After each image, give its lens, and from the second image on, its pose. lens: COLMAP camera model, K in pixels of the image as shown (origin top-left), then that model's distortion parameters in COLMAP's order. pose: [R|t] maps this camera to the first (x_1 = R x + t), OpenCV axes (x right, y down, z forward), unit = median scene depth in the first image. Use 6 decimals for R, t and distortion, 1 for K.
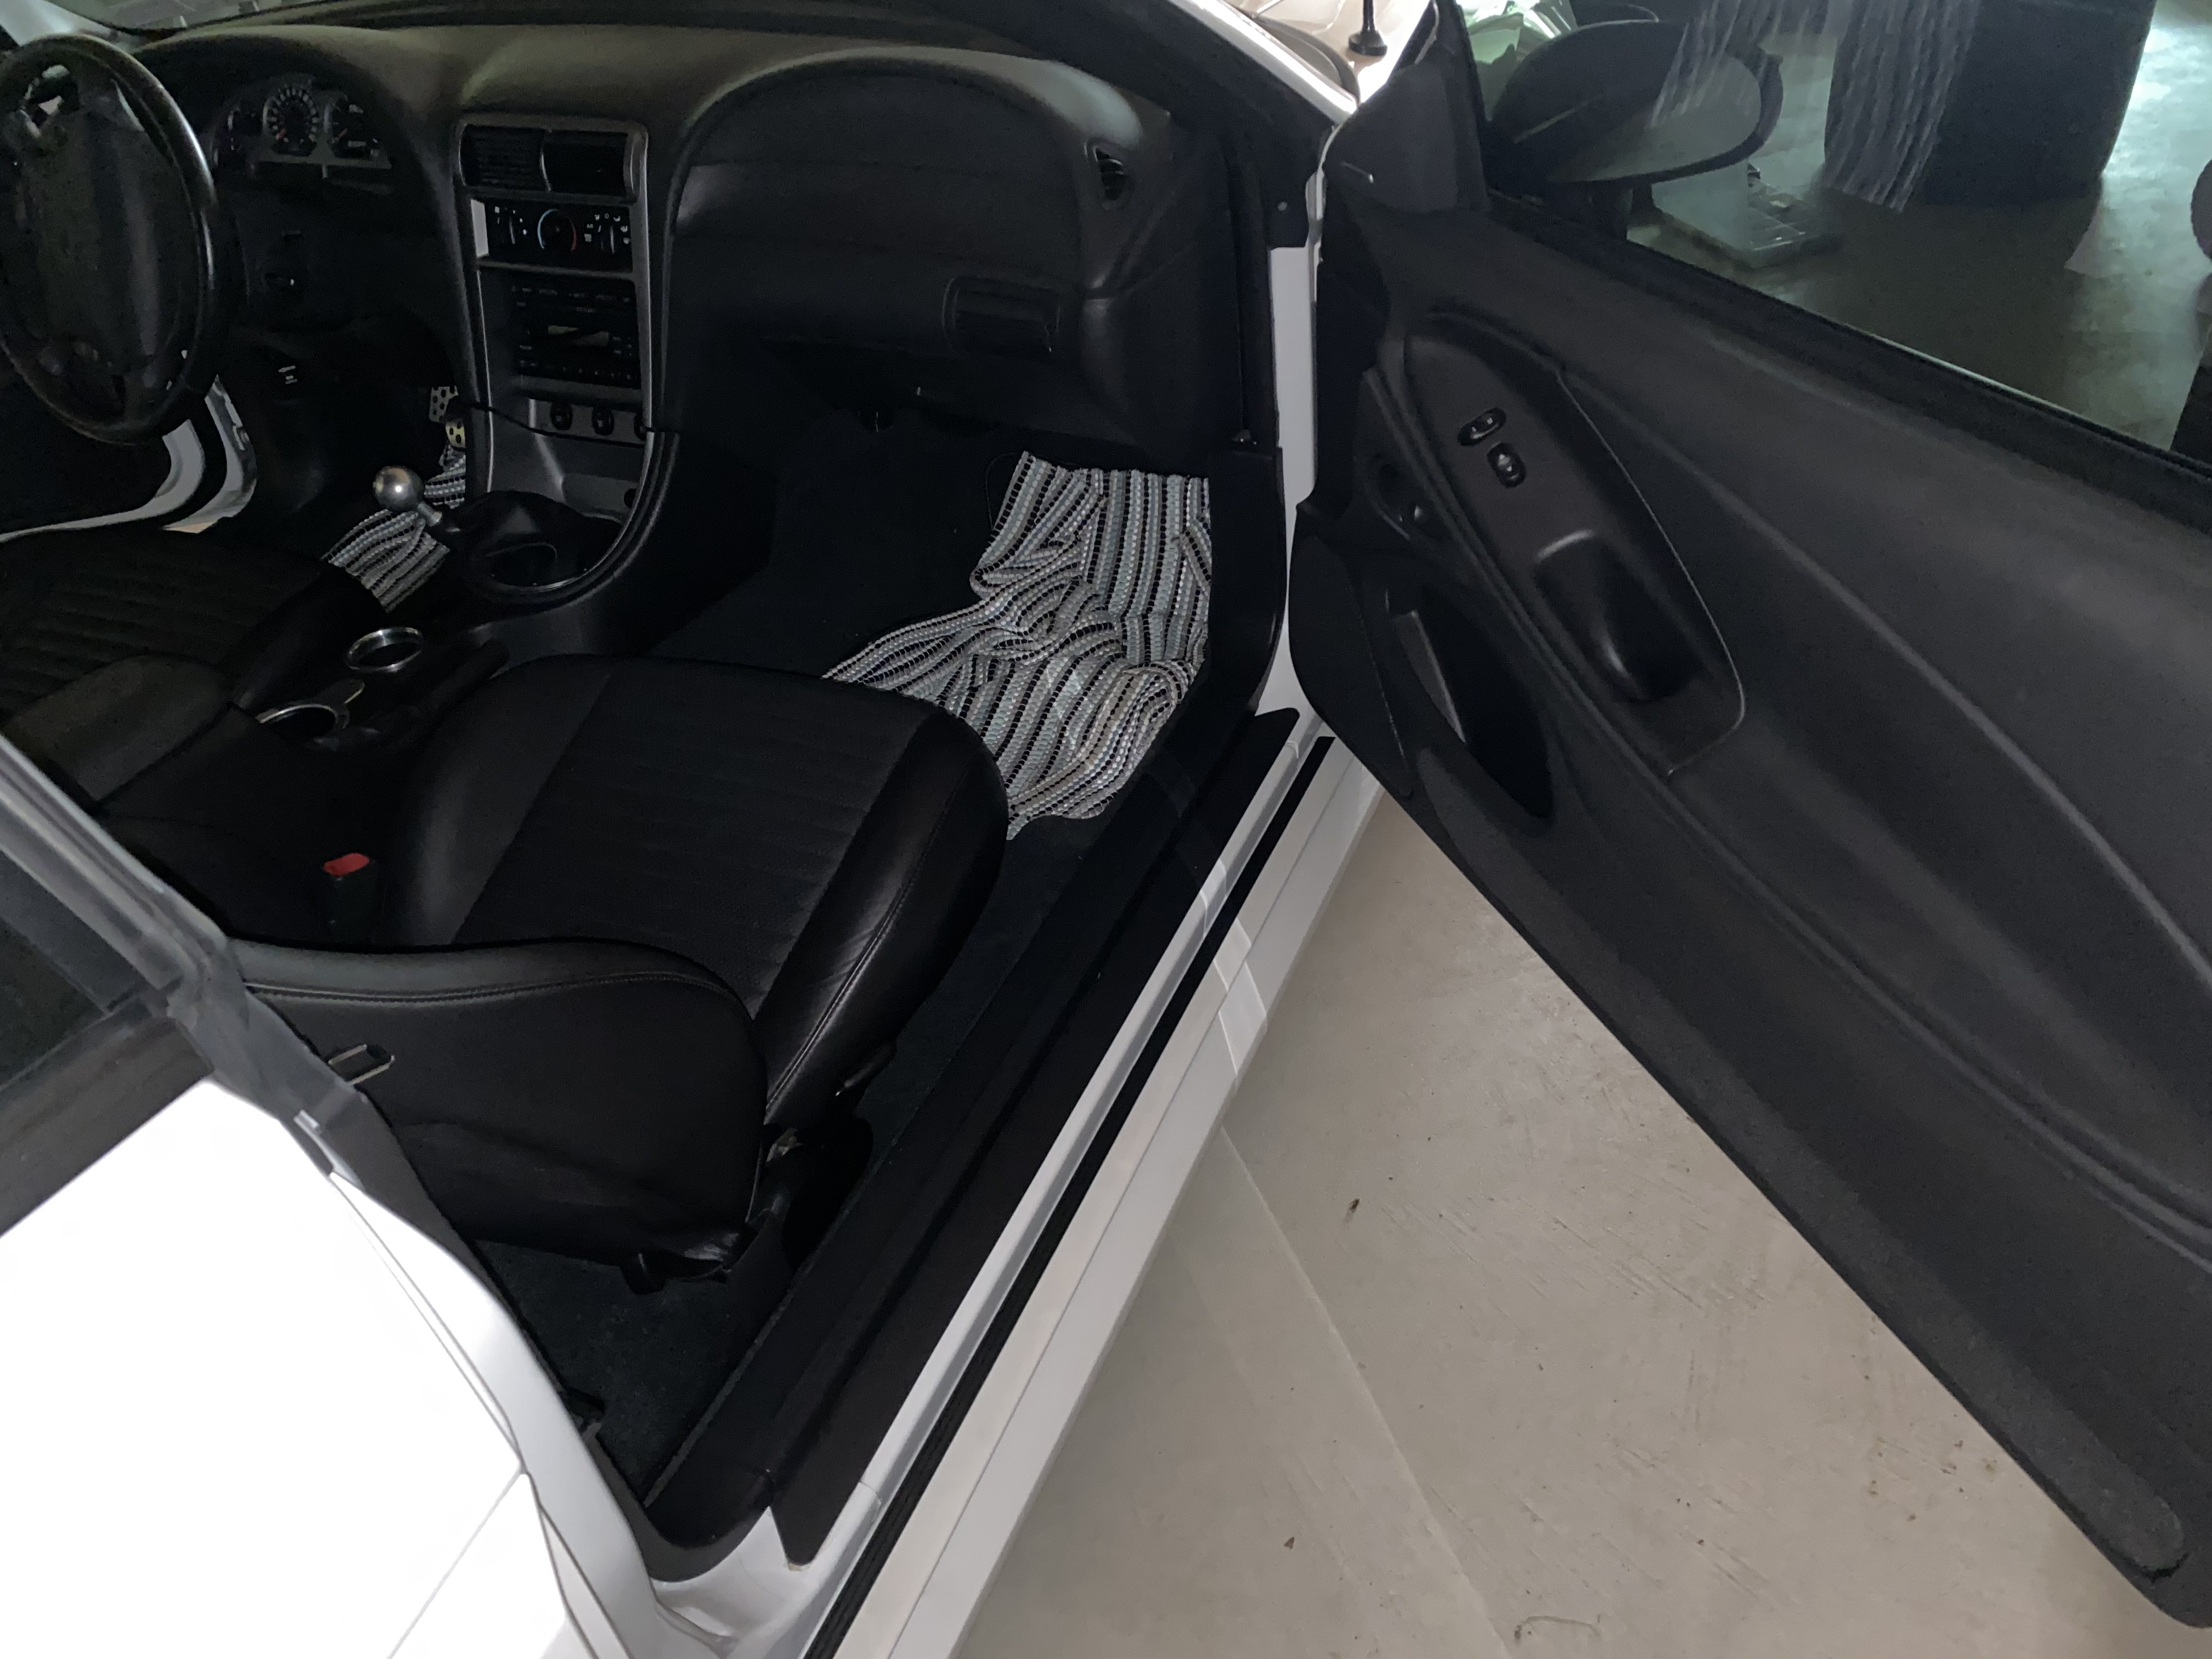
lens RADIAL K [[1624.5, 0, 1106.0], [0, 1624.5, 829.5], [0, 0, 1]] dist [0.007351, 0.001591]
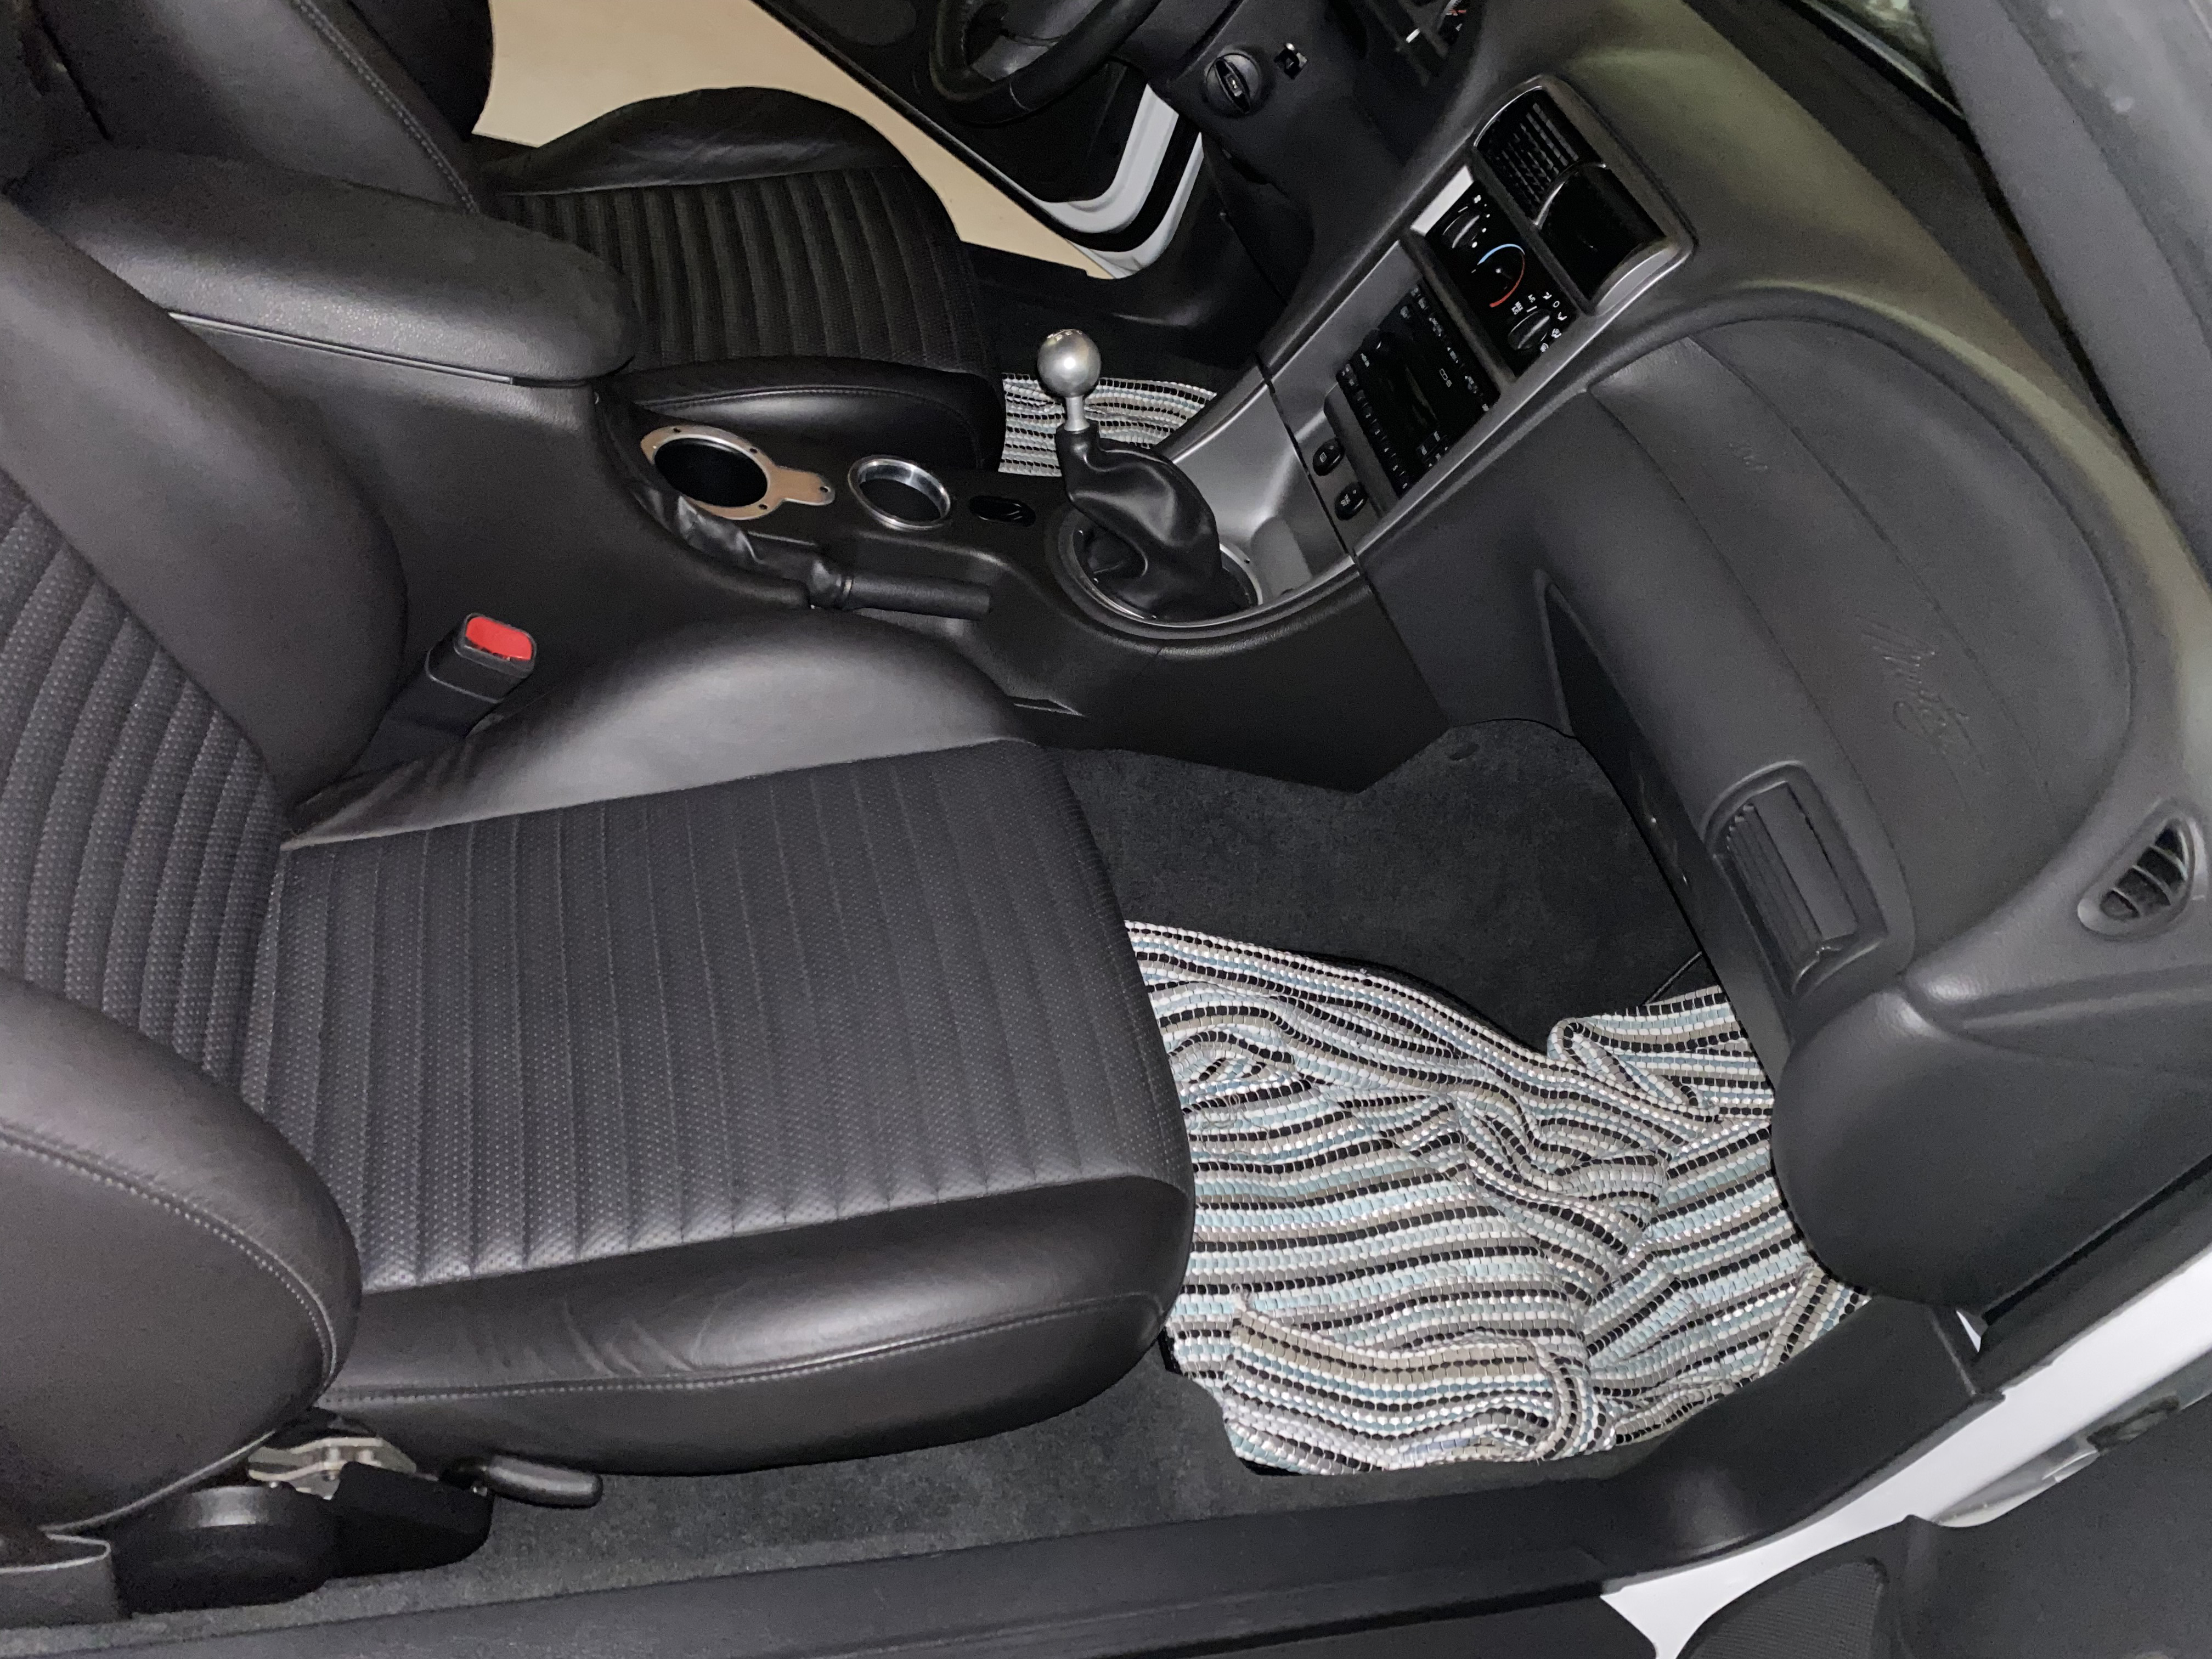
lens RADIAL K [[1674.5, 0, 1106.0], [0, 1674.5, 829.5], [0, 0, 1]] dist [0.104738, -0.165872]
pose [[0.543040, 0.761179, -0.354562, 0.002616], [-0.777572, 0.615234, 0.129880, -0.157048], [0.317001, 0.205168, 0.925968, 0.281277]]
